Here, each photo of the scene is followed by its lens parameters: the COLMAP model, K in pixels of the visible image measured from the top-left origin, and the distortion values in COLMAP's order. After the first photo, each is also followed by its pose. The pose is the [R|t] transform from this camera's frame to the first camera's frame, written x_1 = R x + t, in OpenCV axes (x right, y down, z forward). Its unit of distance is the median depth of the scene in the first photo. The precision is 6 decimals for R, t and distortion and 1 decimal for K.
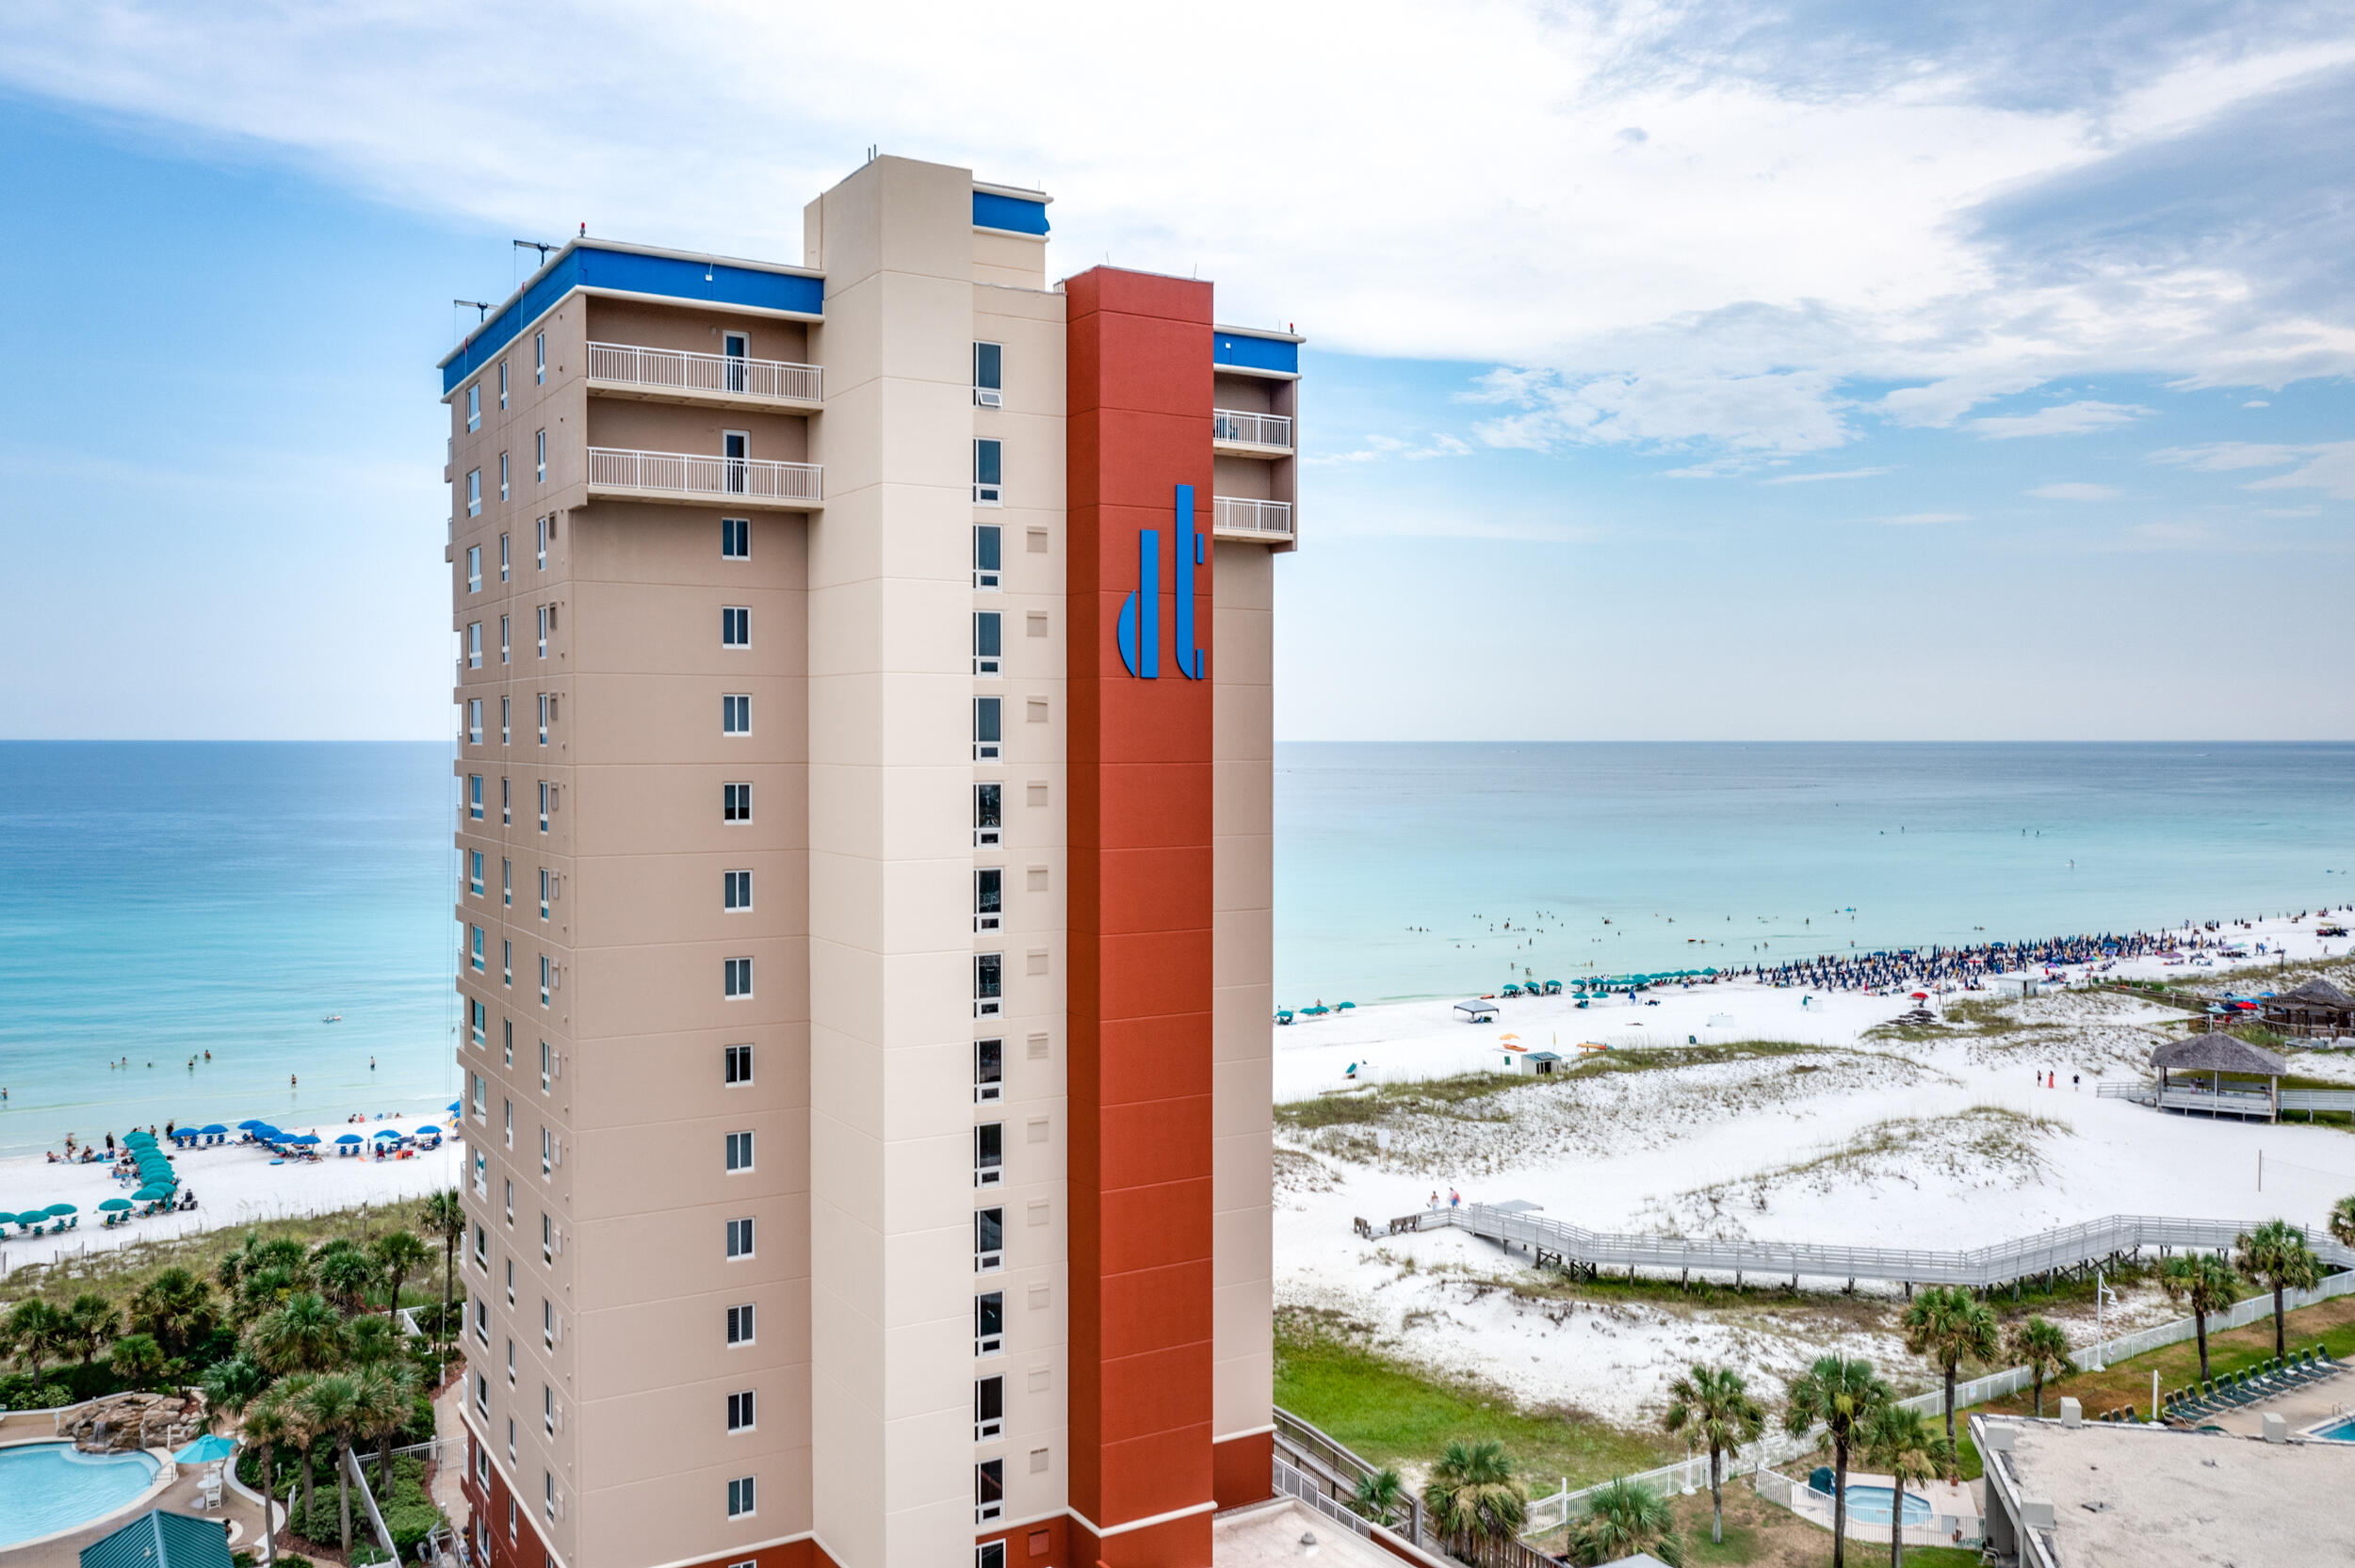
lens RADIAL K [[1873.9, 0, 1175.9], [0, 1873.9, 785.7], [0, 0, 1]] dist [-0.021126, 0.011741]
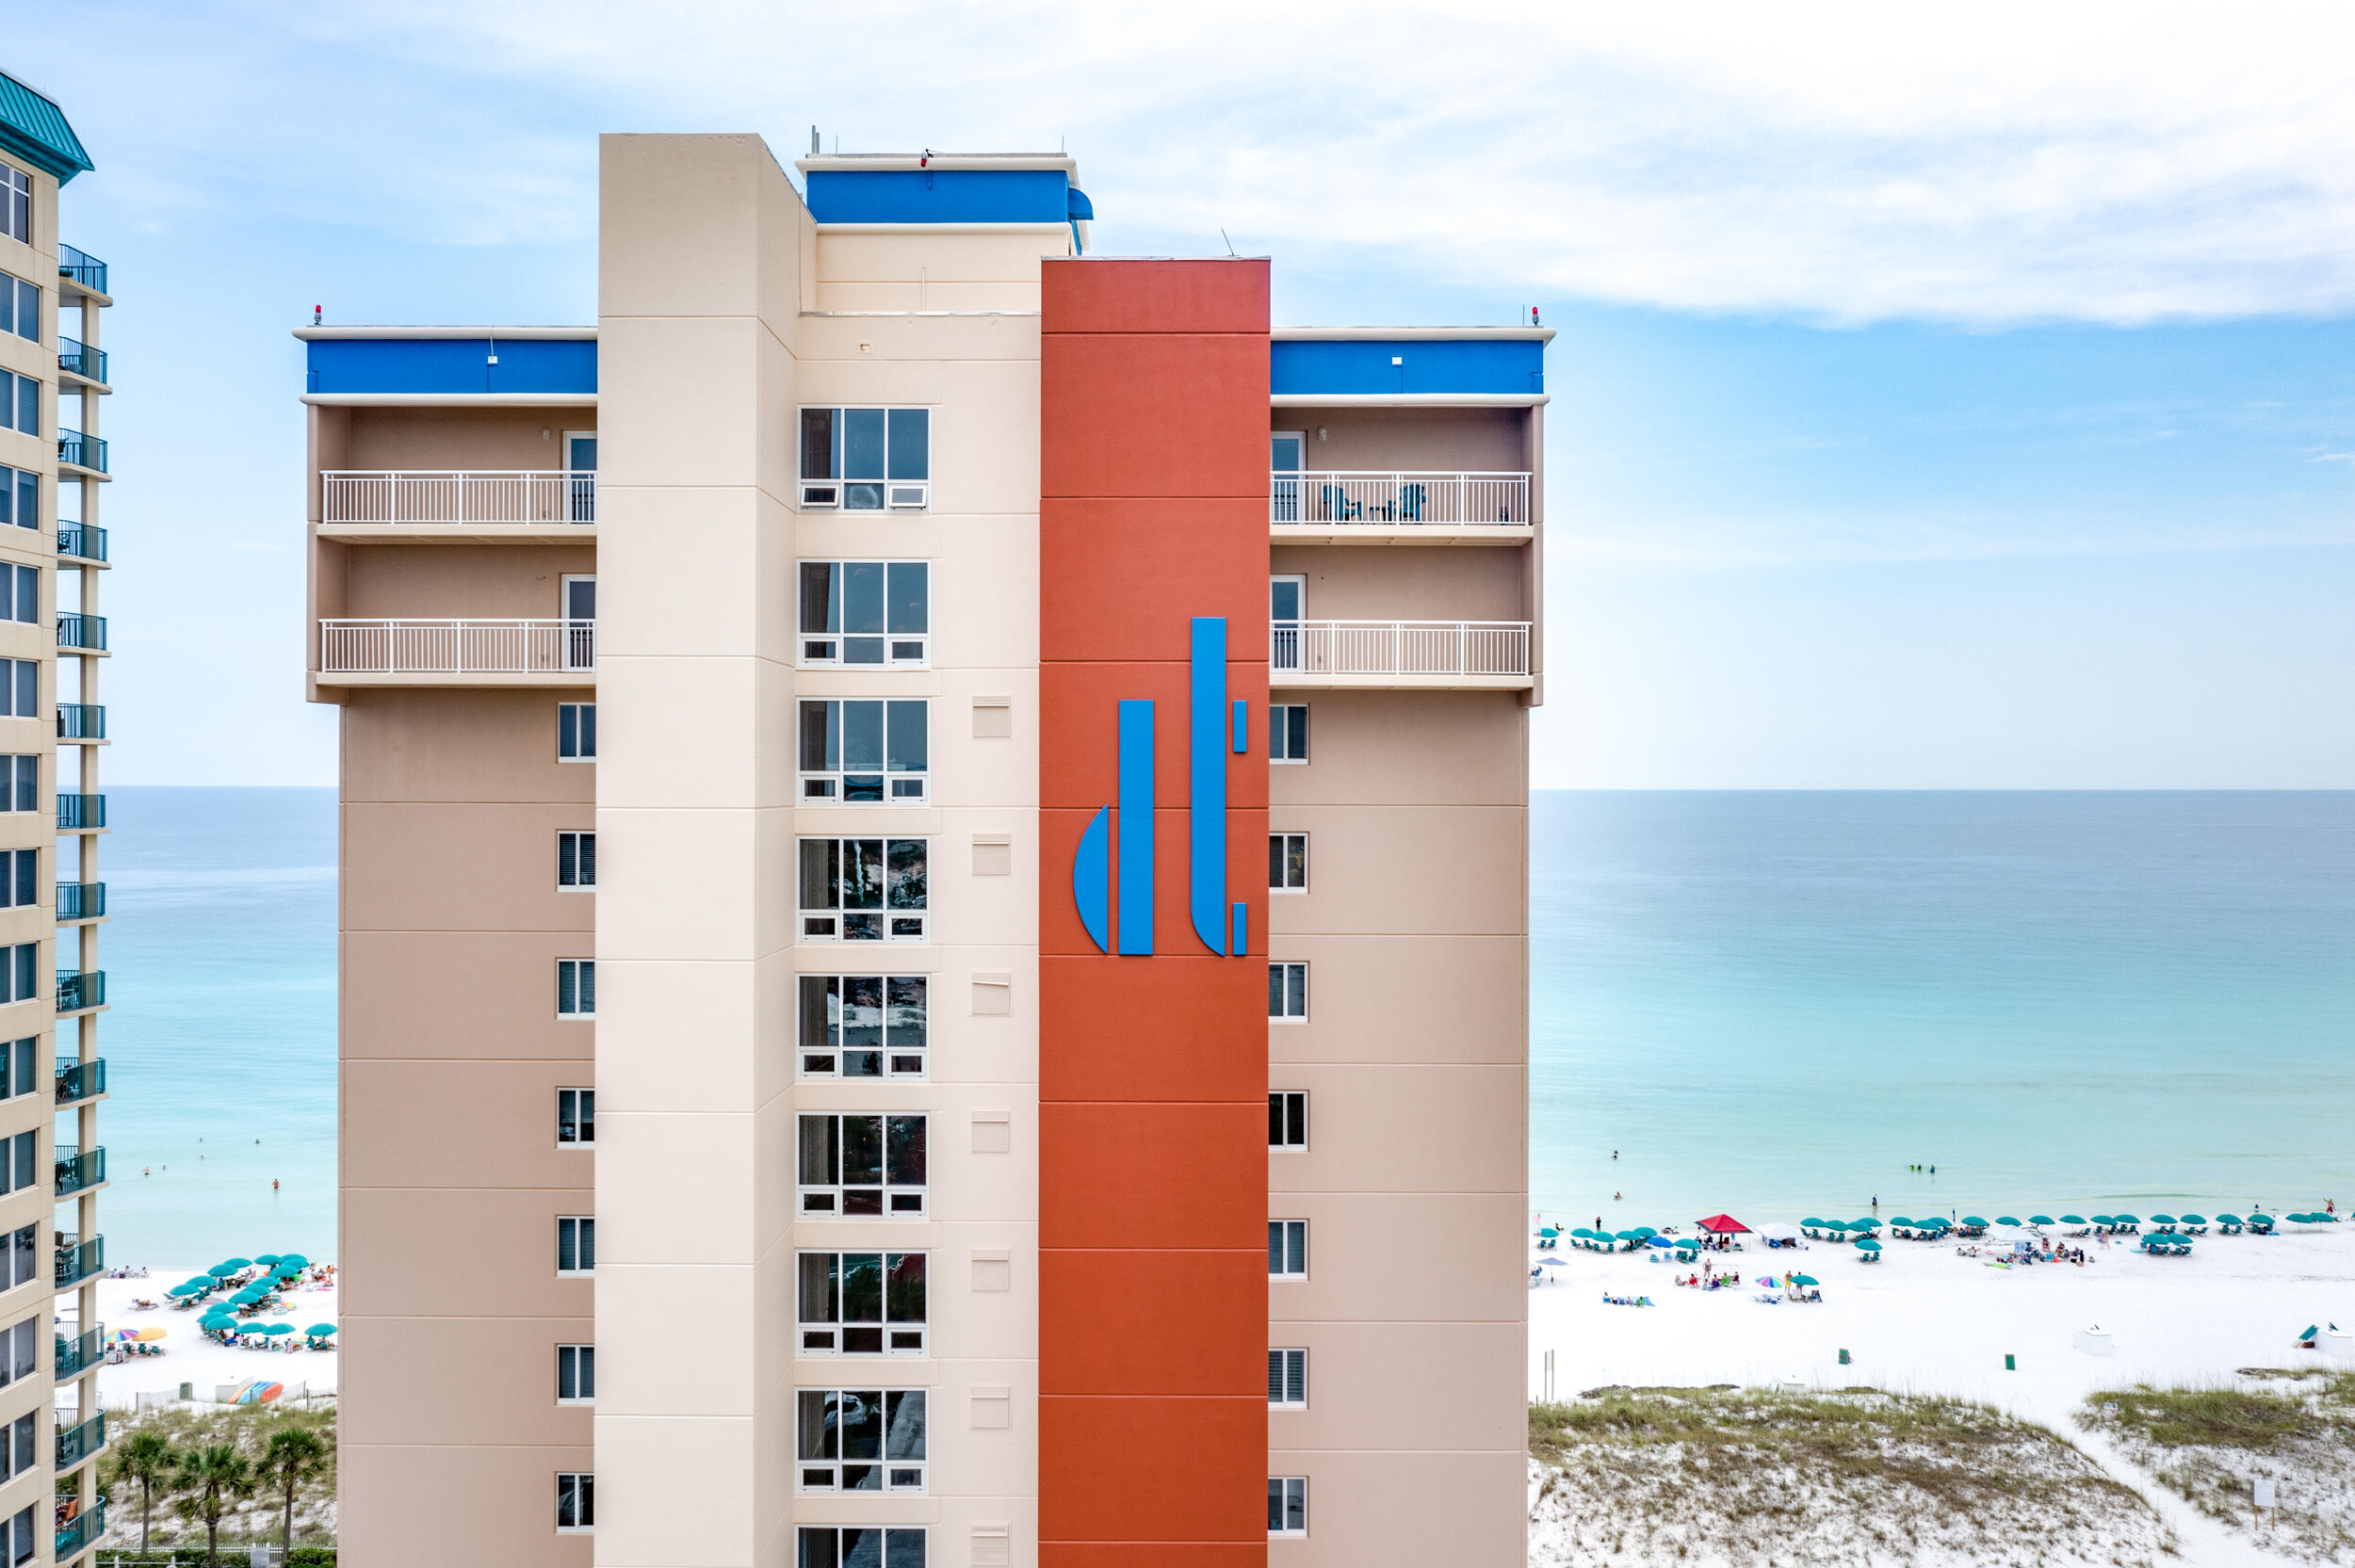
lens RADIAL K [[1873.9, 0, 1182.1], [0, 1873.9, 782.9], [0, 0, 1]] dist [-0.021126, 0.011741]
pose [[0.848664, 0.002294, -0.528928, 0.218621], [-0.016291, 0.999630, -0.021805, -0.070960], [0.528682, 0.027122, 0.848387, 0.372968]]
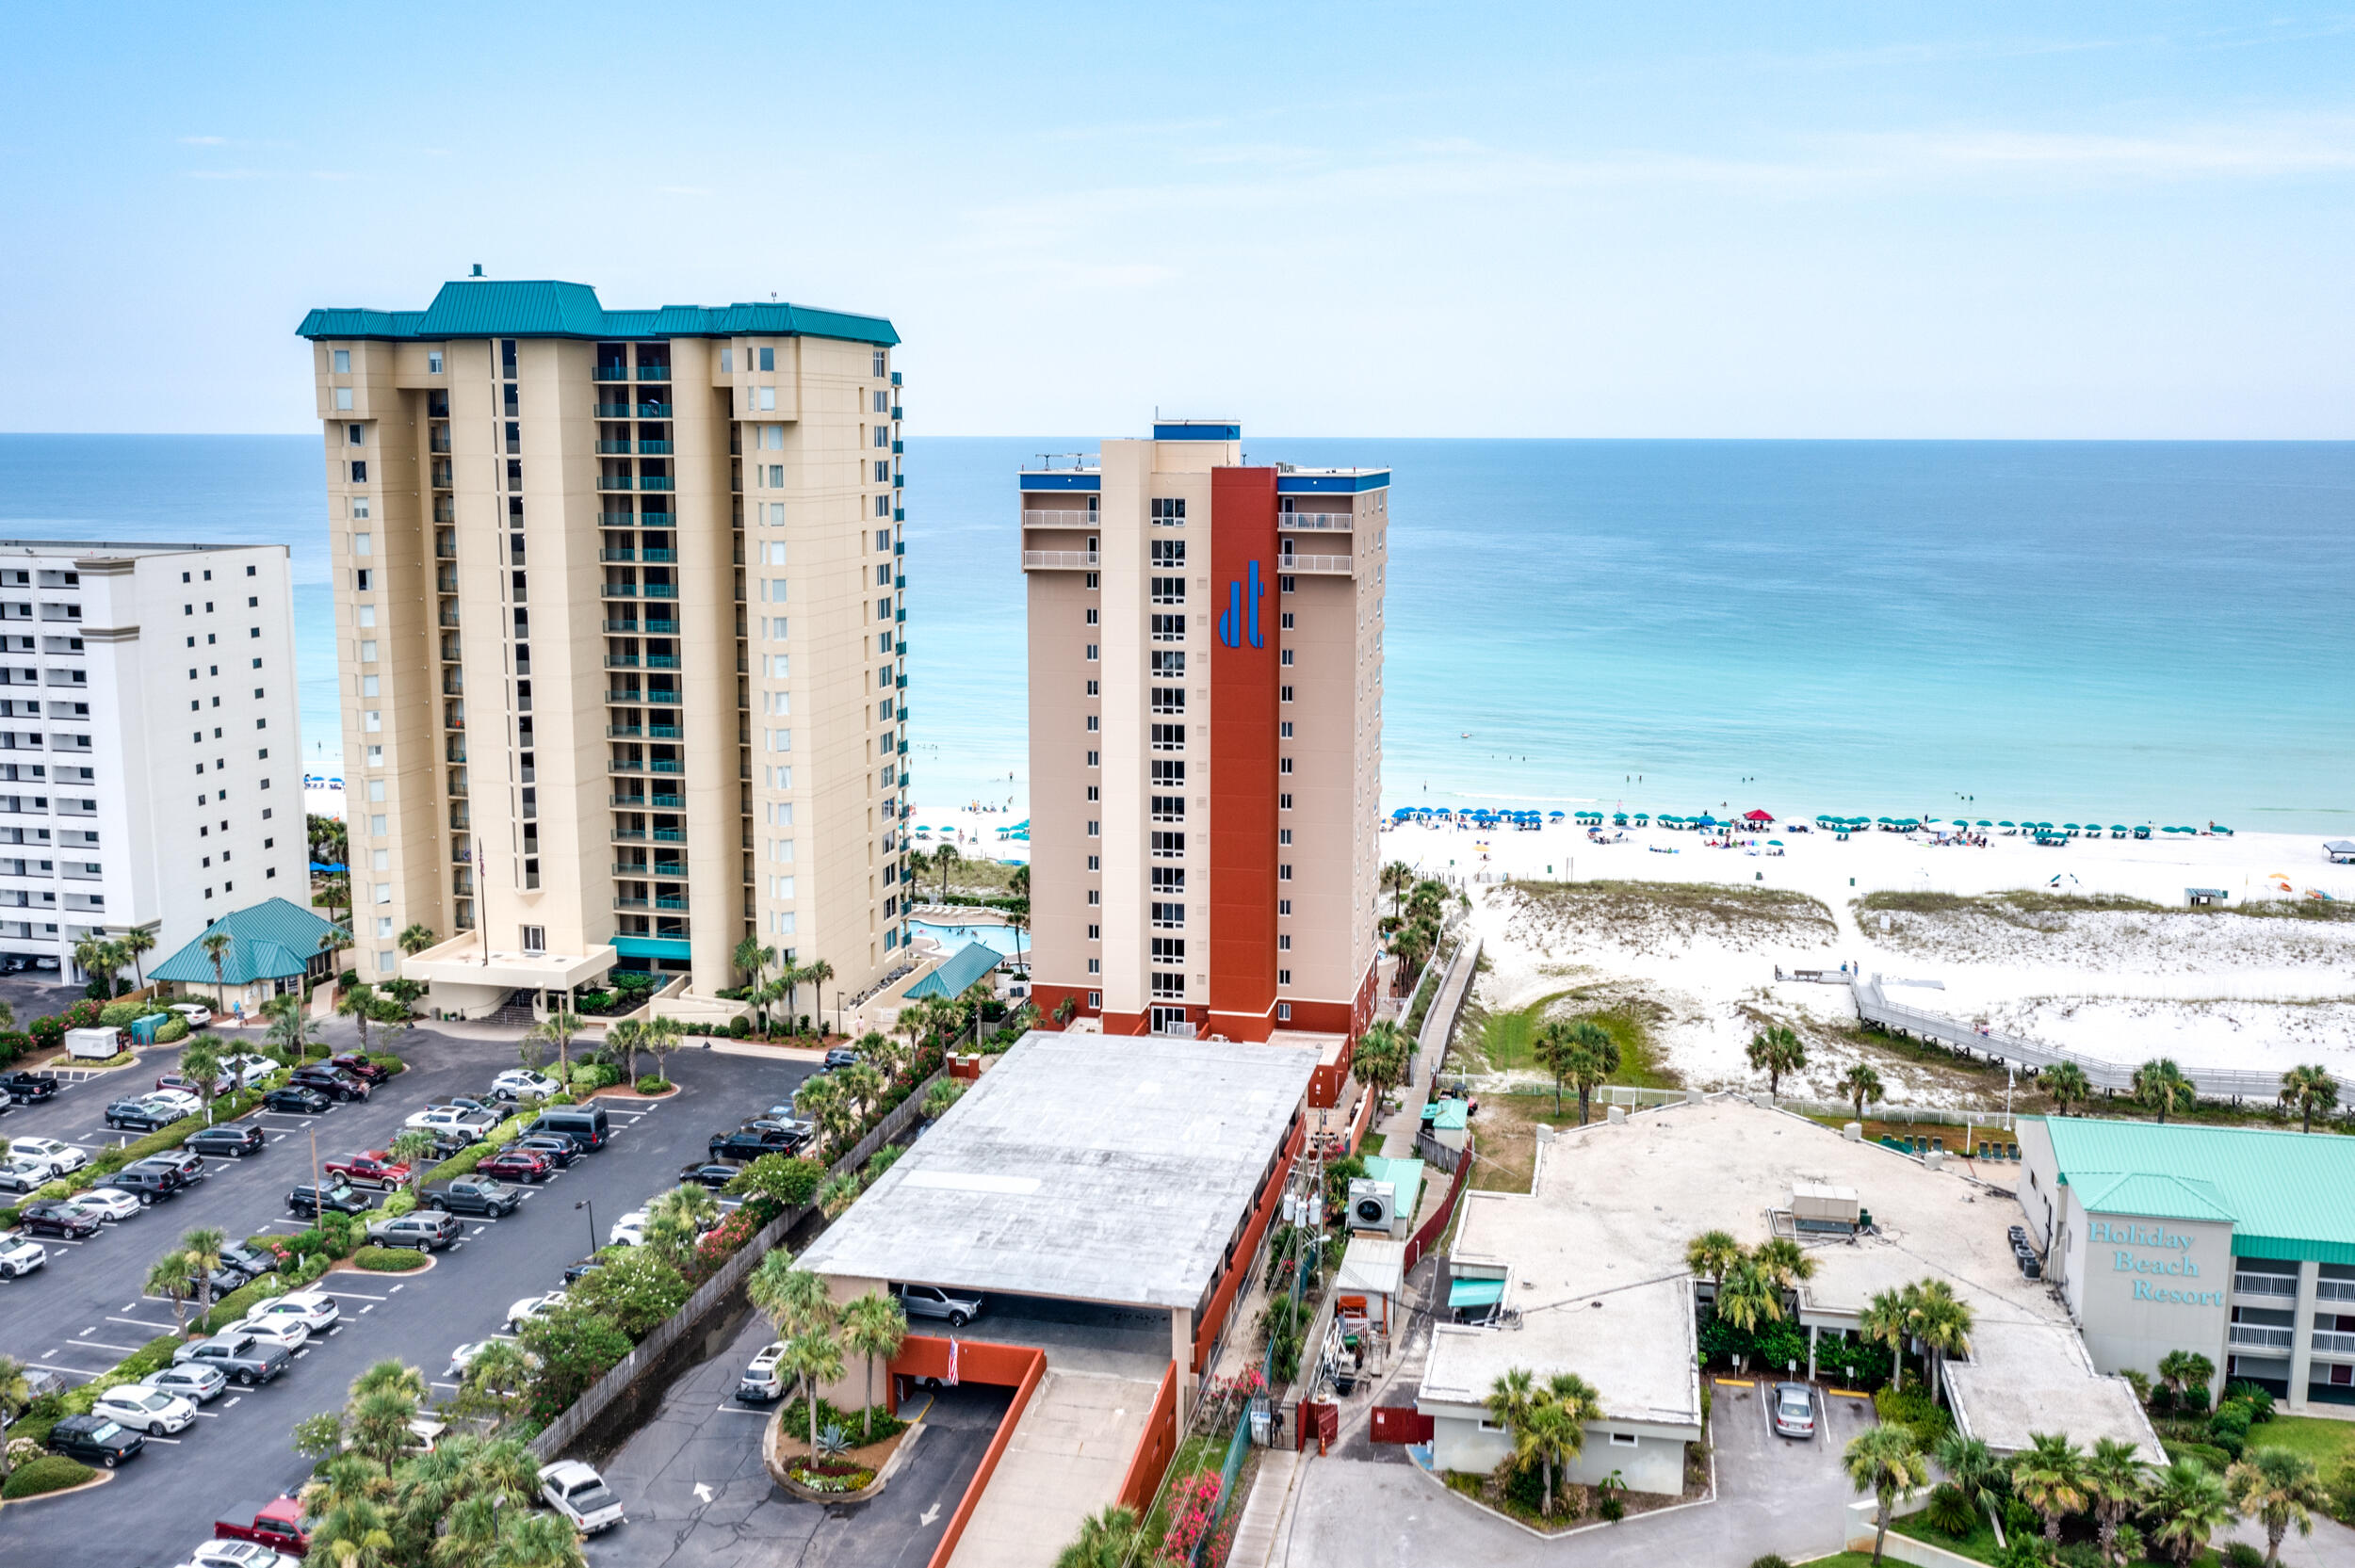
lens RADIAL K [[2023.7, 0, 1210.7], [0, 2023.7, 737.7], [0, 0, 1]] dist [-0.029883, -0.003154]
pose [[0.725189, 0.106279, -0.680298, 1.177736], [-0.020456, 0.990905, 0.132998, -0.197271], [0.688246, -0.082532, 0.720767, -0.565185]]
